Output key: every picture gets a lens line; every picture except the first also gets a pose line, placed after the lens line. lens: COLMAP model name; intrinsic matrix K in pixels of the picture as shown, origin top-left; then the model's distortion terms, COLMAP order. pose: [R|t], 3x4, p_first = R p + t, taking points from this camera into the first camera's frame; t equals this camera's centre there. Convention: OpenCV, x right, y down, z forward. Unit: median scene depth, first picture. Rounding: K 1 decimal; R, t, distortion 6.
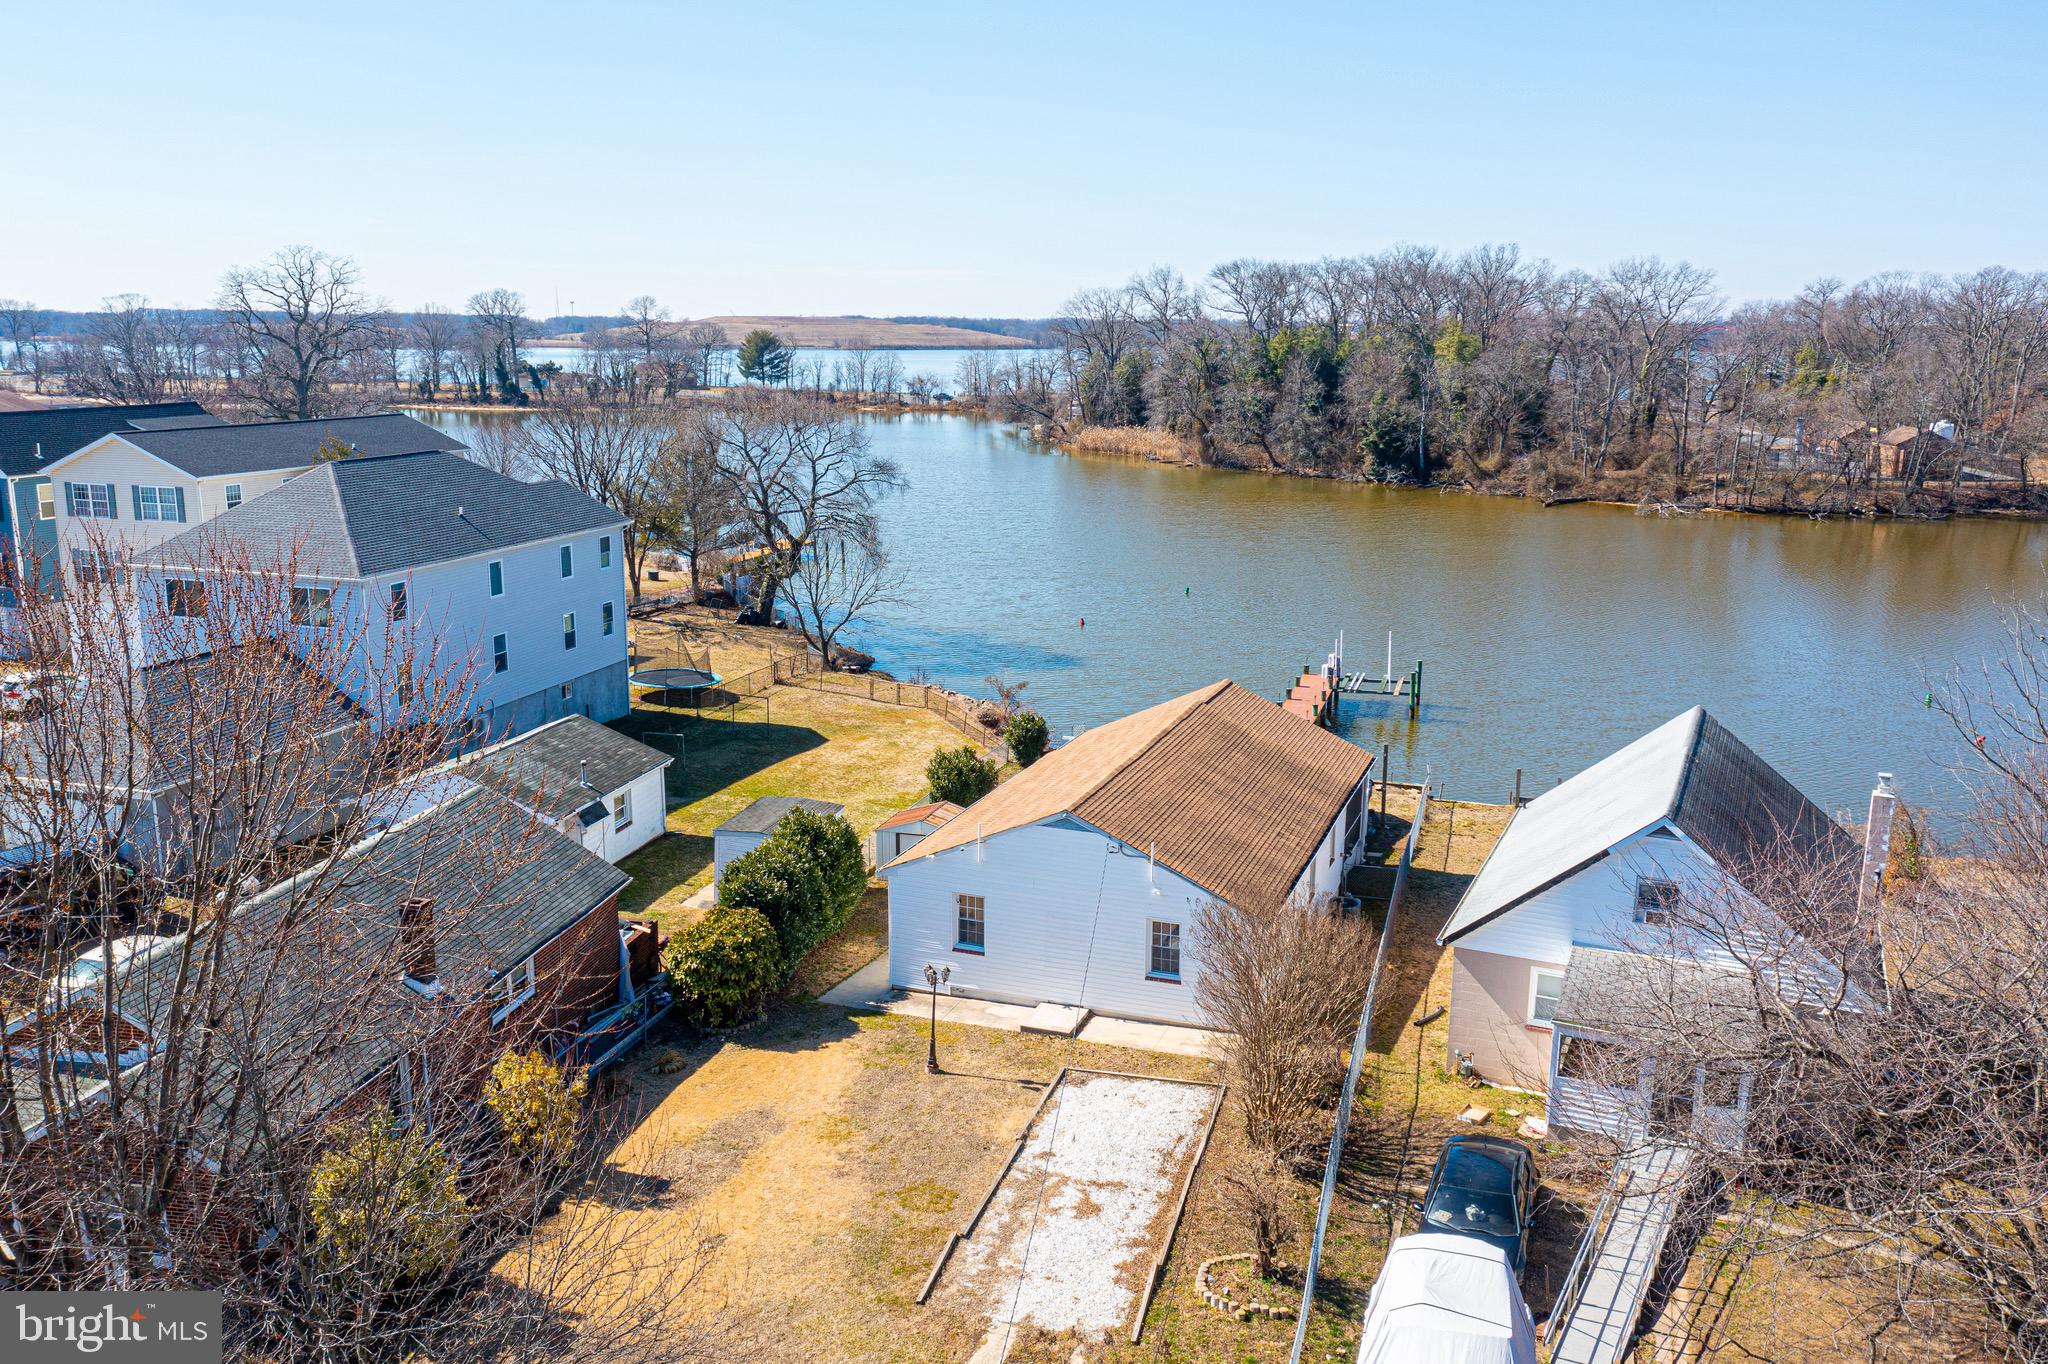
lens RADIAL K [[1613.2, 0, 1019.9], [0, 1613.2, 673.4], [0, 0, 1]] dist [-0.020090, 0.007704]
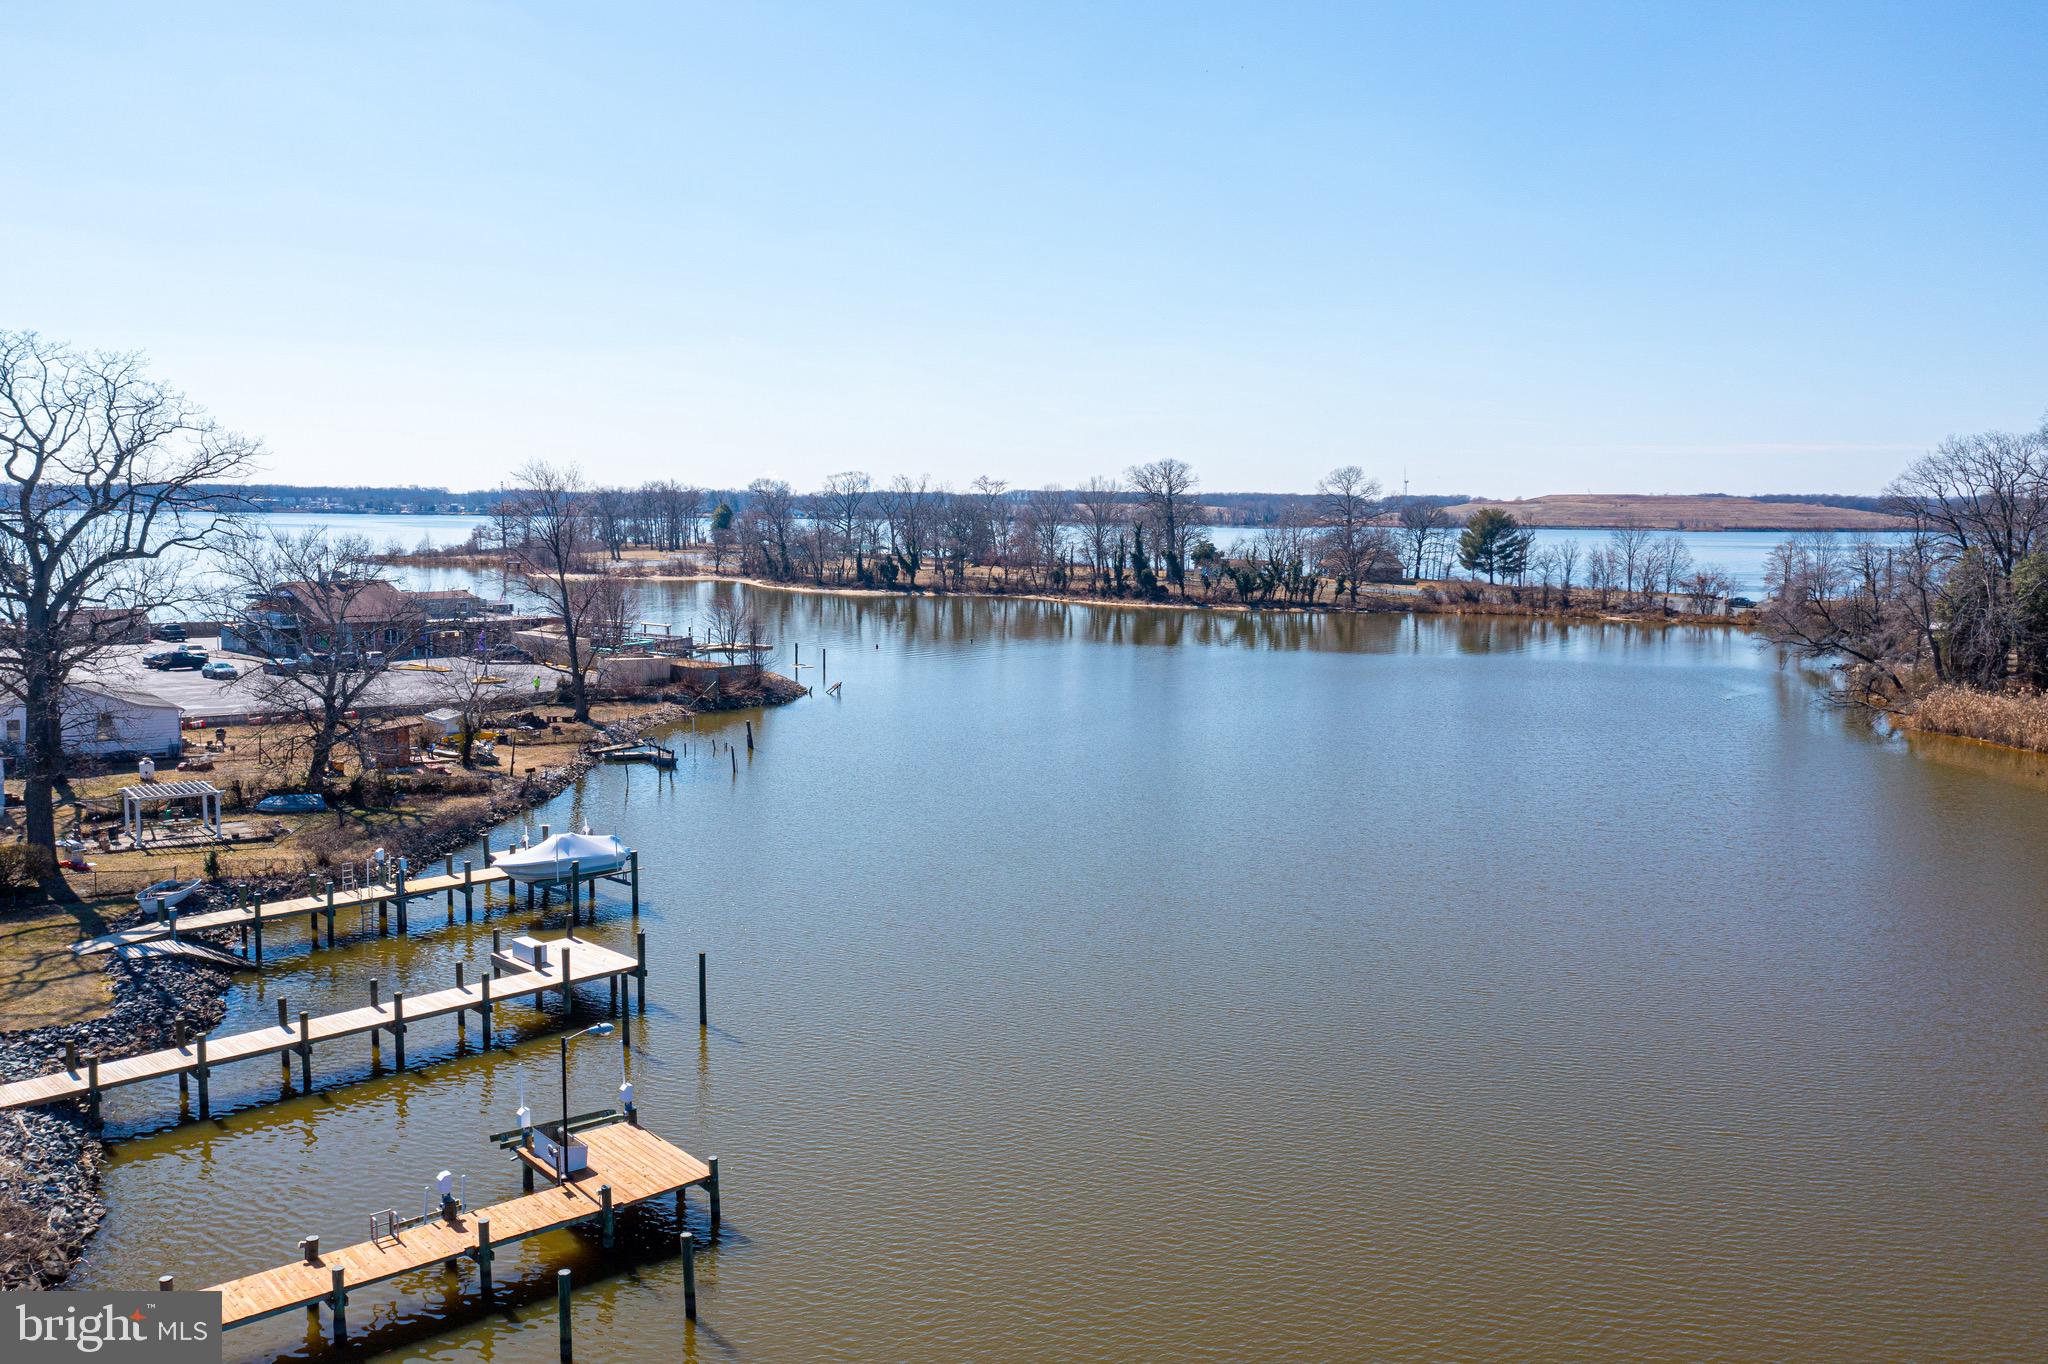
lens RADIAL K [[1627.4, 0, 1024.0], [0, 1627.4, 682.0], [0, 0, 1]] dist [-0.004976, 0.000542]
pose [[0.874147, 0.050780, -0.483000, 0.044884], [-0.100868, 0.991815, -0.078280, -0.100580], [0.475072, 0.117147, 0.872114, 0.477434]]
